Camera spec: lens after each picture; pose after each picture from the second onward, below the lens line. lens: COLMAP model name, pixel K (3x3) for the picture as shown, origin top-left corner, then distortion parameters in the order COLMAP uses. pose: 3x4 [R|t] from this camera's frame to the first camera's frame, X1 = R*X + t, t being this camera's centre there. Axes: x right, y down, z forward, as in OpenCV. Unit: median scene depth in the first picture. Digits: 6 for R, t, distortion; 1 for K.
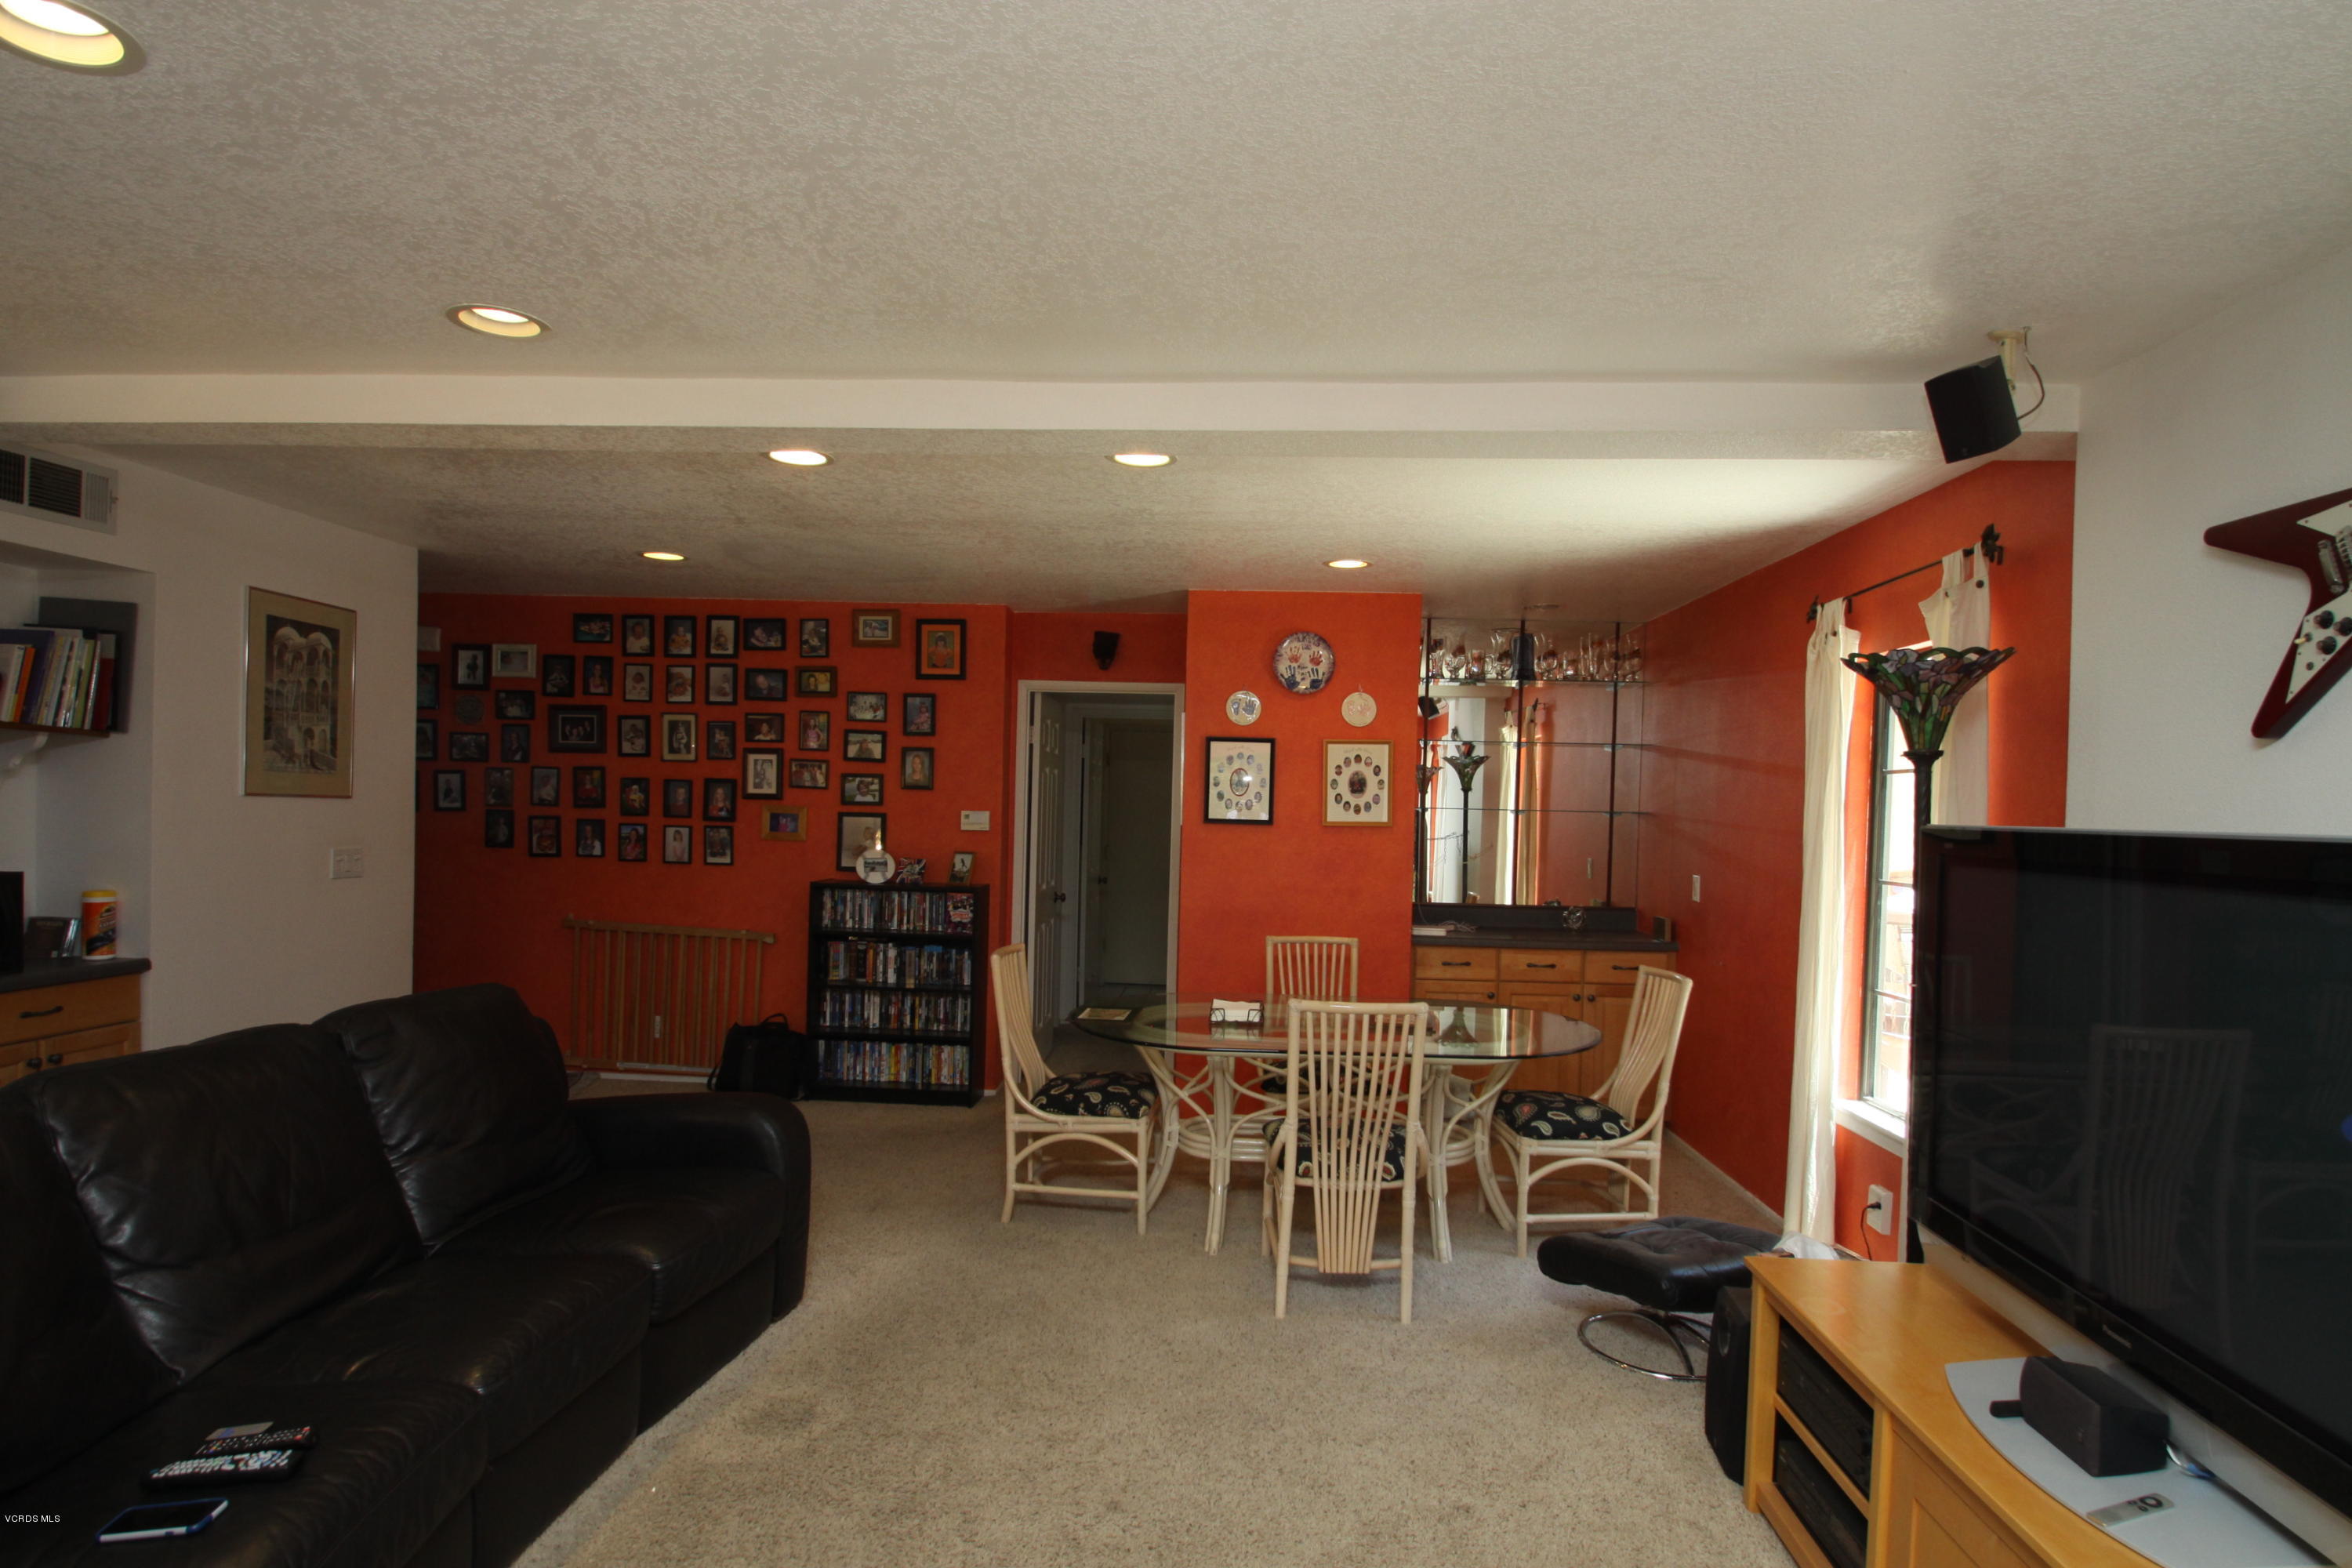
lens RADIAL K [[1190.5, 0, 1196.0], [0, 1190.5, 791.1], [0, 0, 1]] dist [0.003646, -0.012301]
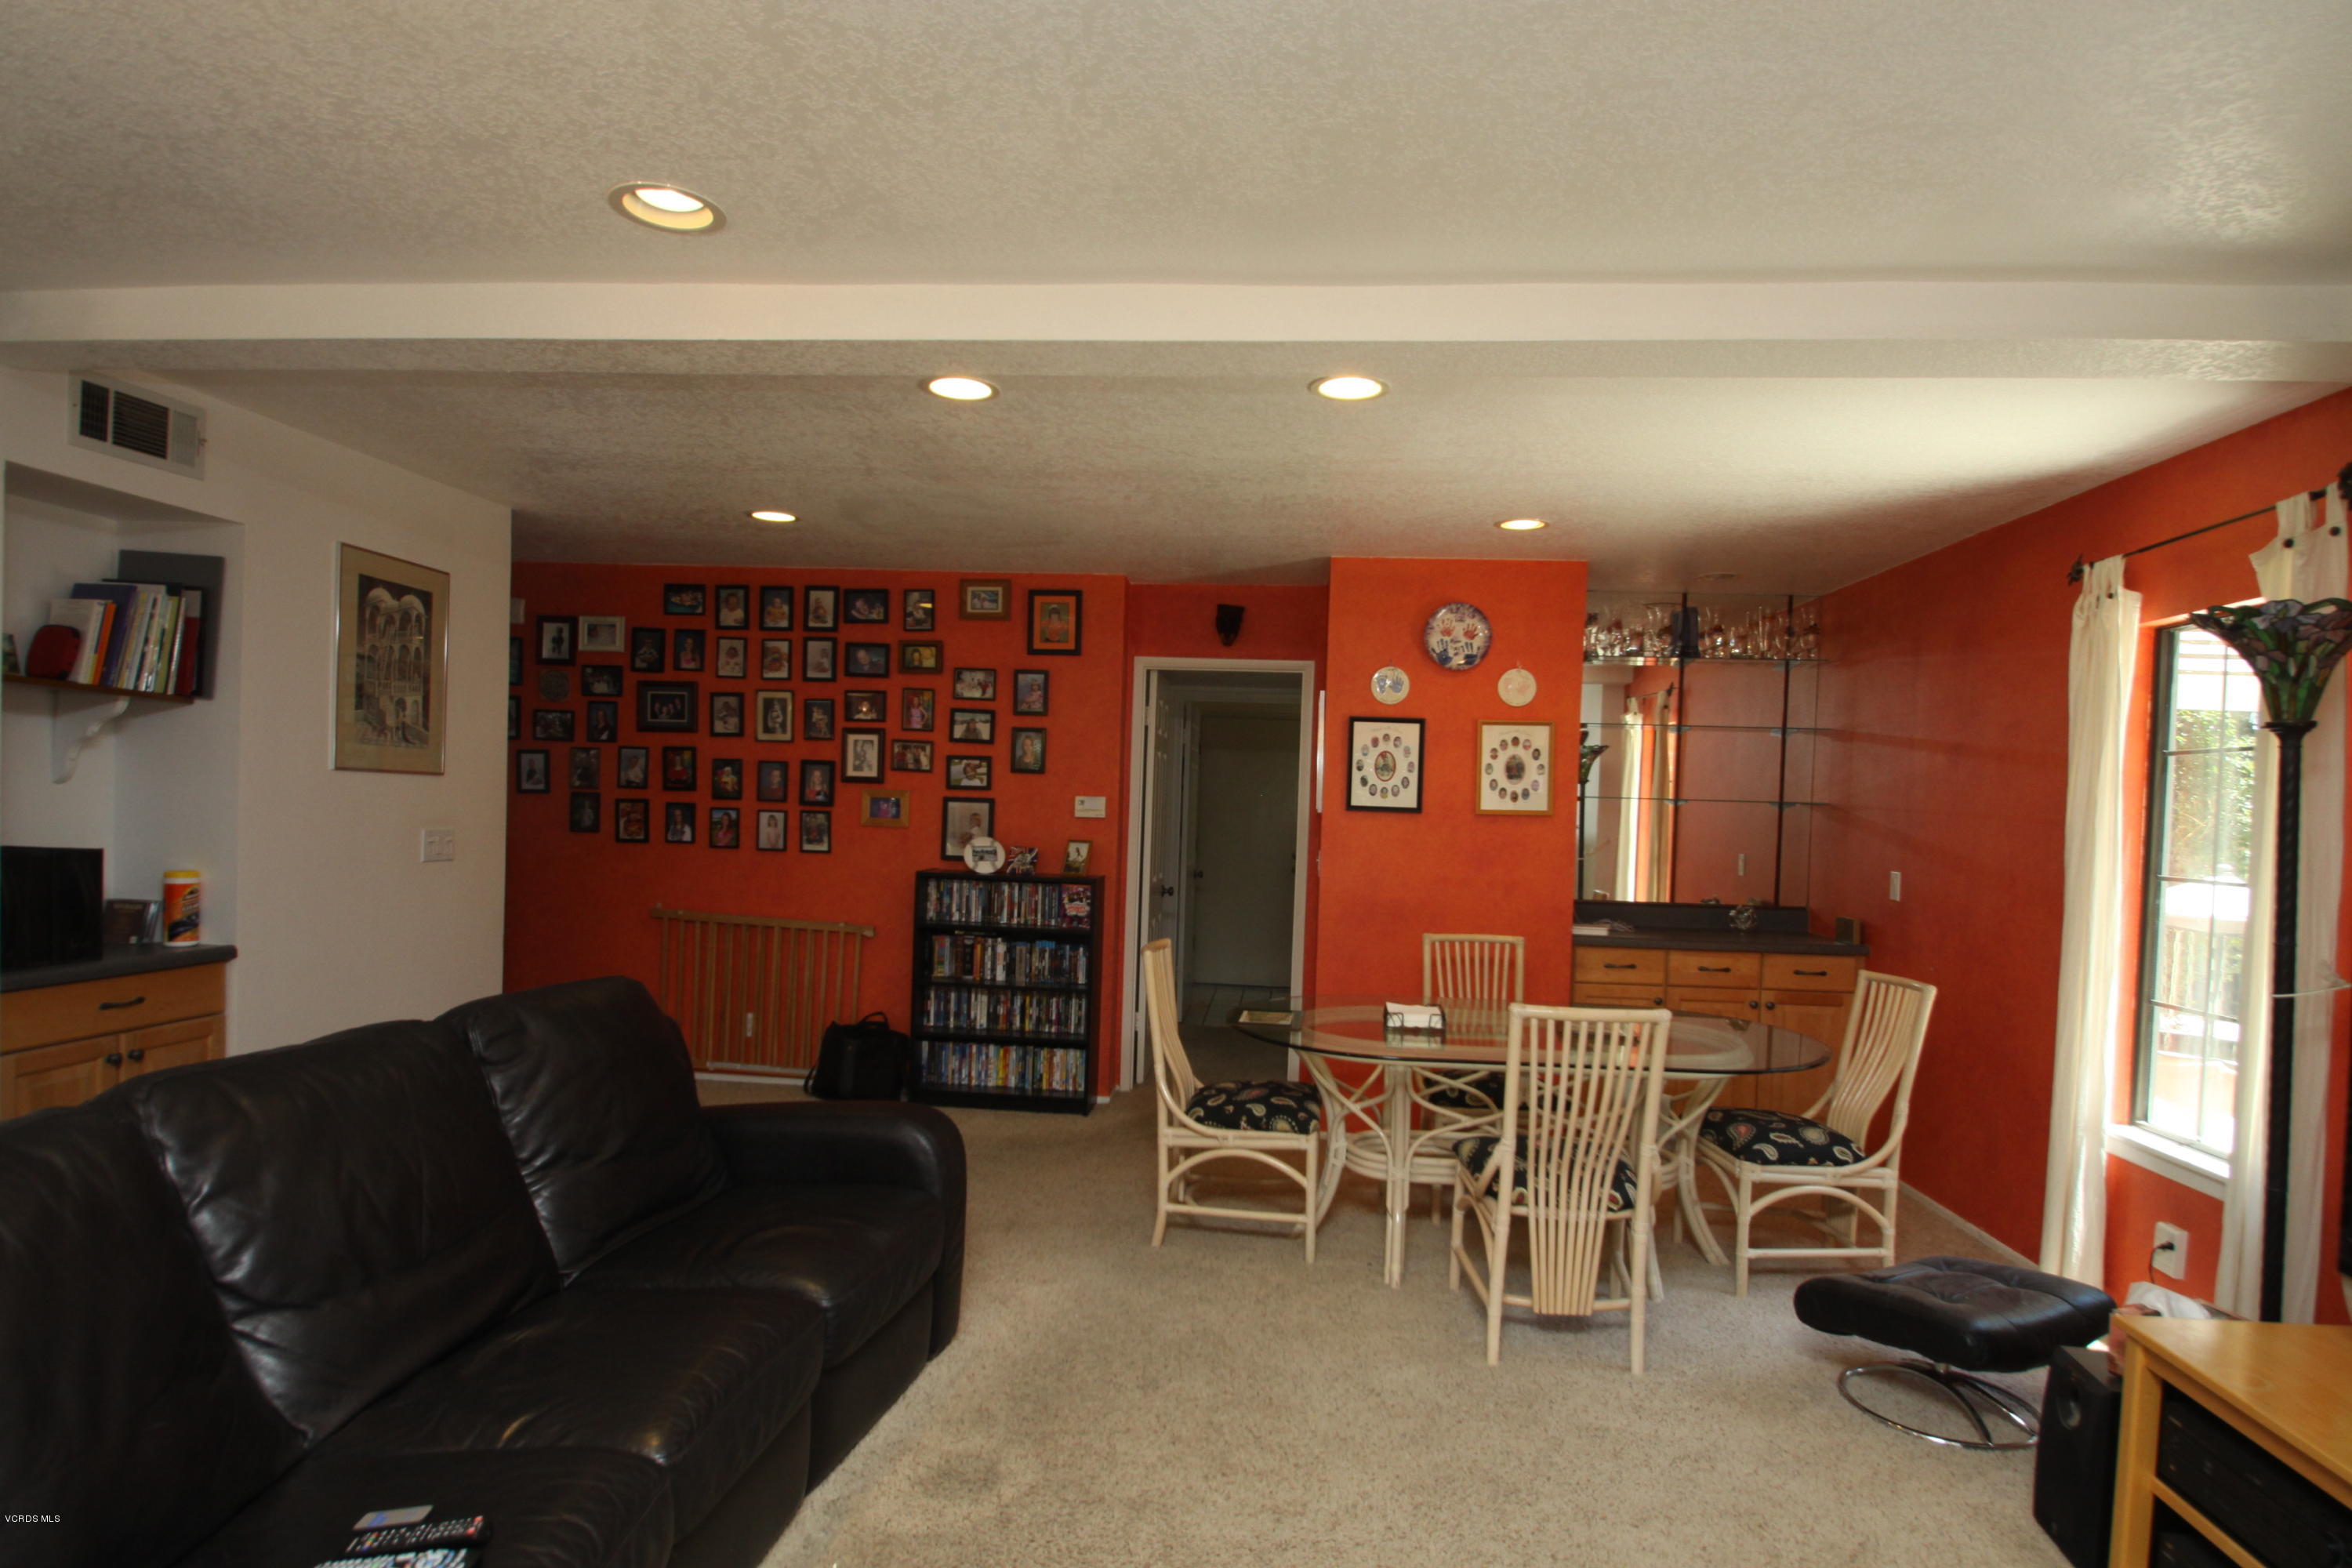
lens RADIAL K [[1190.5, 0, 1175.5], [0, 1190.5, 793.3], [0, 0, 1]] dist [0.003646, -0.012301]
pose [[0.999598, 0.006825, -0.027506, -0.131296], [-0.006790, 0.999976, 0.001377, 0.017303], [0.027515, -0.001190, 0.999621, 0.101827]]
